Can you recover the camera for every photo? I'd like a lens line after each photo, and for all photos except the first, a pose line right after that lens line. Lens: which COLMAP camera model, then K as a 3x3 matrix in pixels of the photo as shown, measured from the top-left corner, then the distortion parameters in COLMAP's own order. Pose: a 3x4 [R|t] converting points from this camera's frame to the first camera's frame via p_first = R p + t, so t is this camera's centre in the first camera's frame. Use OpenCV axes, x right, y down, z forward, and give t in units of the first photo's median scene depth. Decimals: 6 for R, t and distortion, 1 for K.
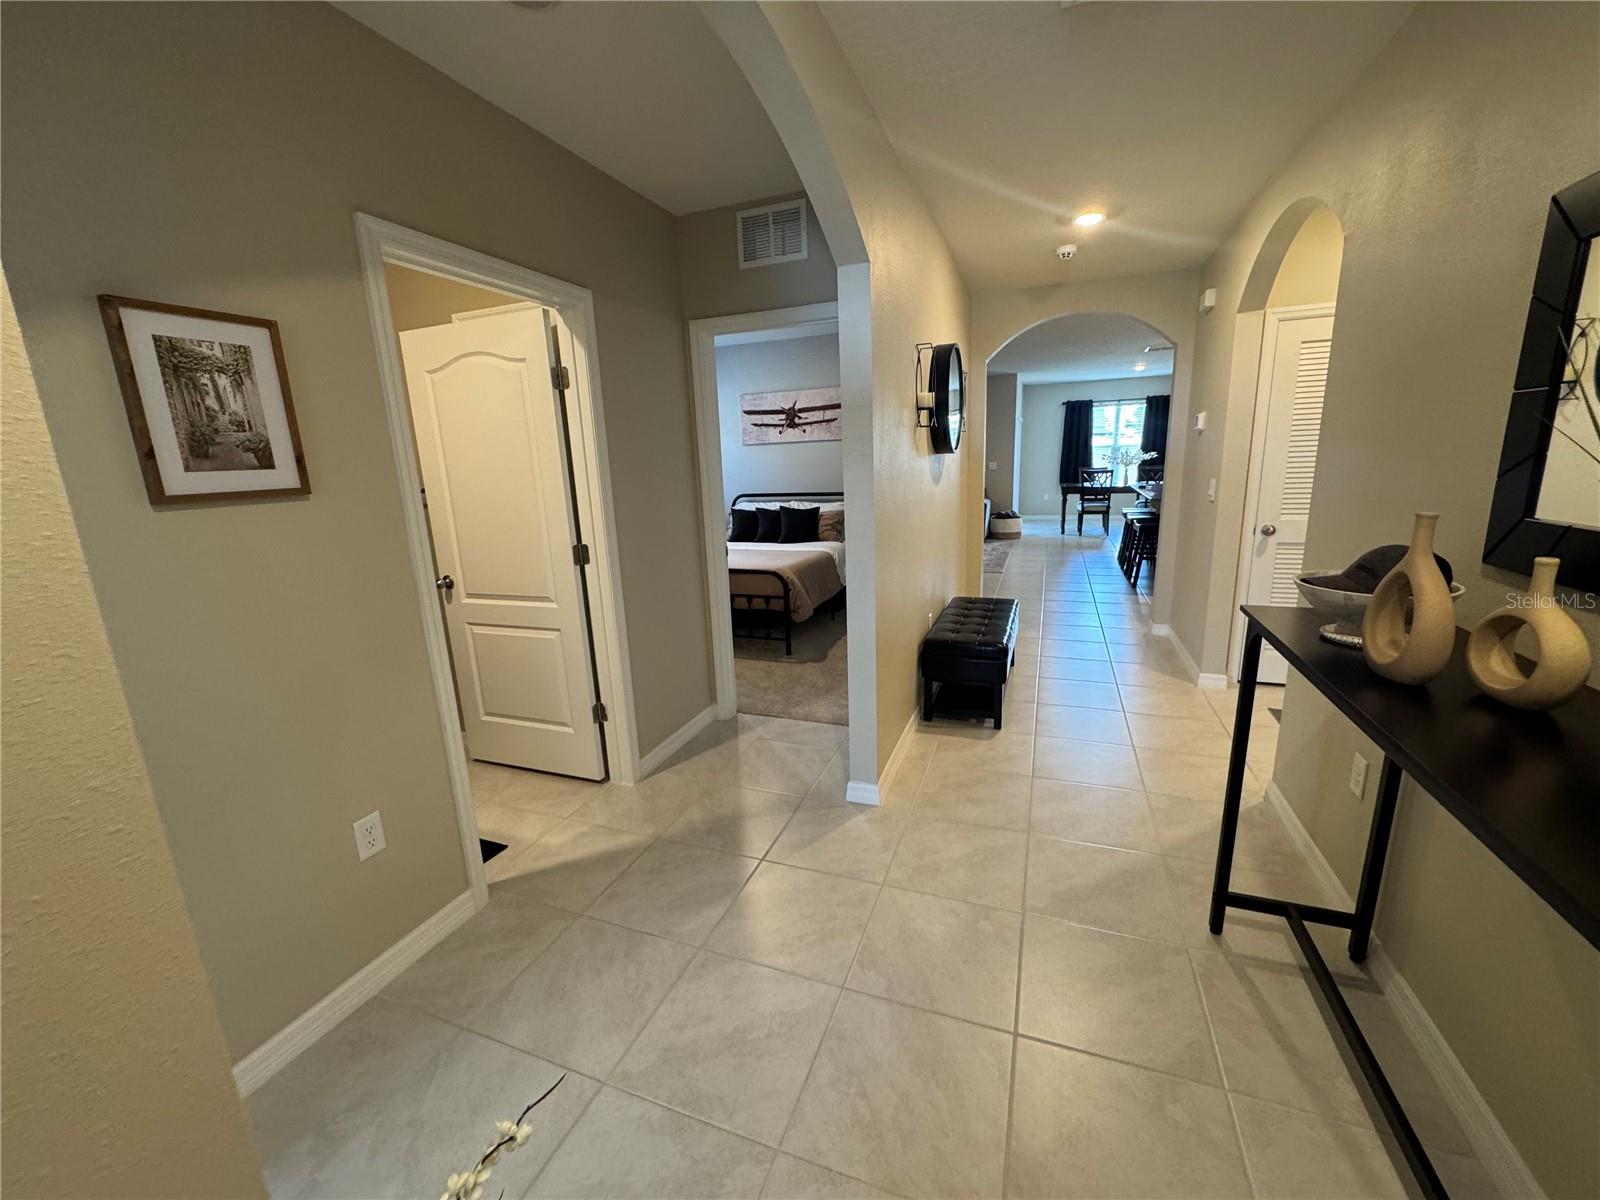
lens RADIAL K [[637.0, 0, 799.9], [0, 637.0, 599.1], [0, 0, 1]] dist [0.000791, 0.000048]
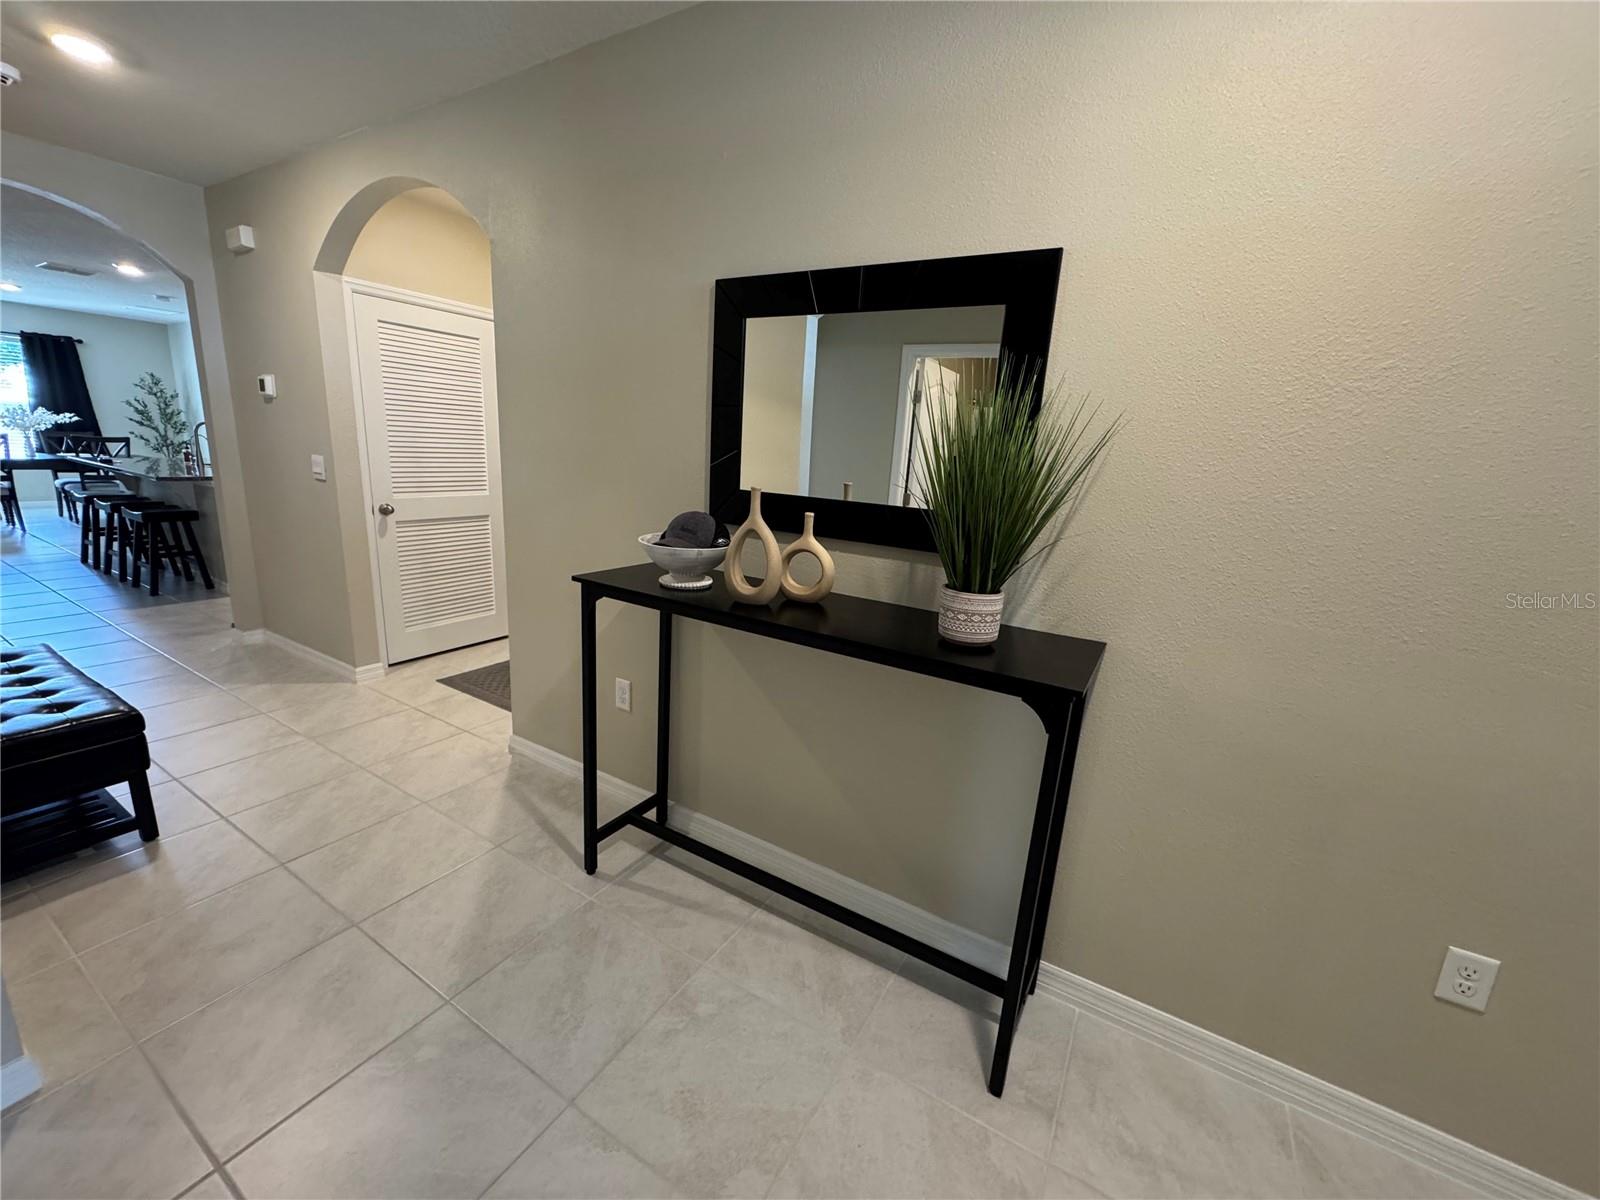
lens RADIAL K [[637.0, 0, 799.9], [0, 637.0, 599.1], [0, 0, 1]] dist [0.000791, 0.000048]
pose [[0.169923, -0.184266, 0.968077, -0.168353], [0.153395, 0.975334, 0.158722, -0.036876], [-0.973446, 0.121527, 0.193997, 0.238217]]
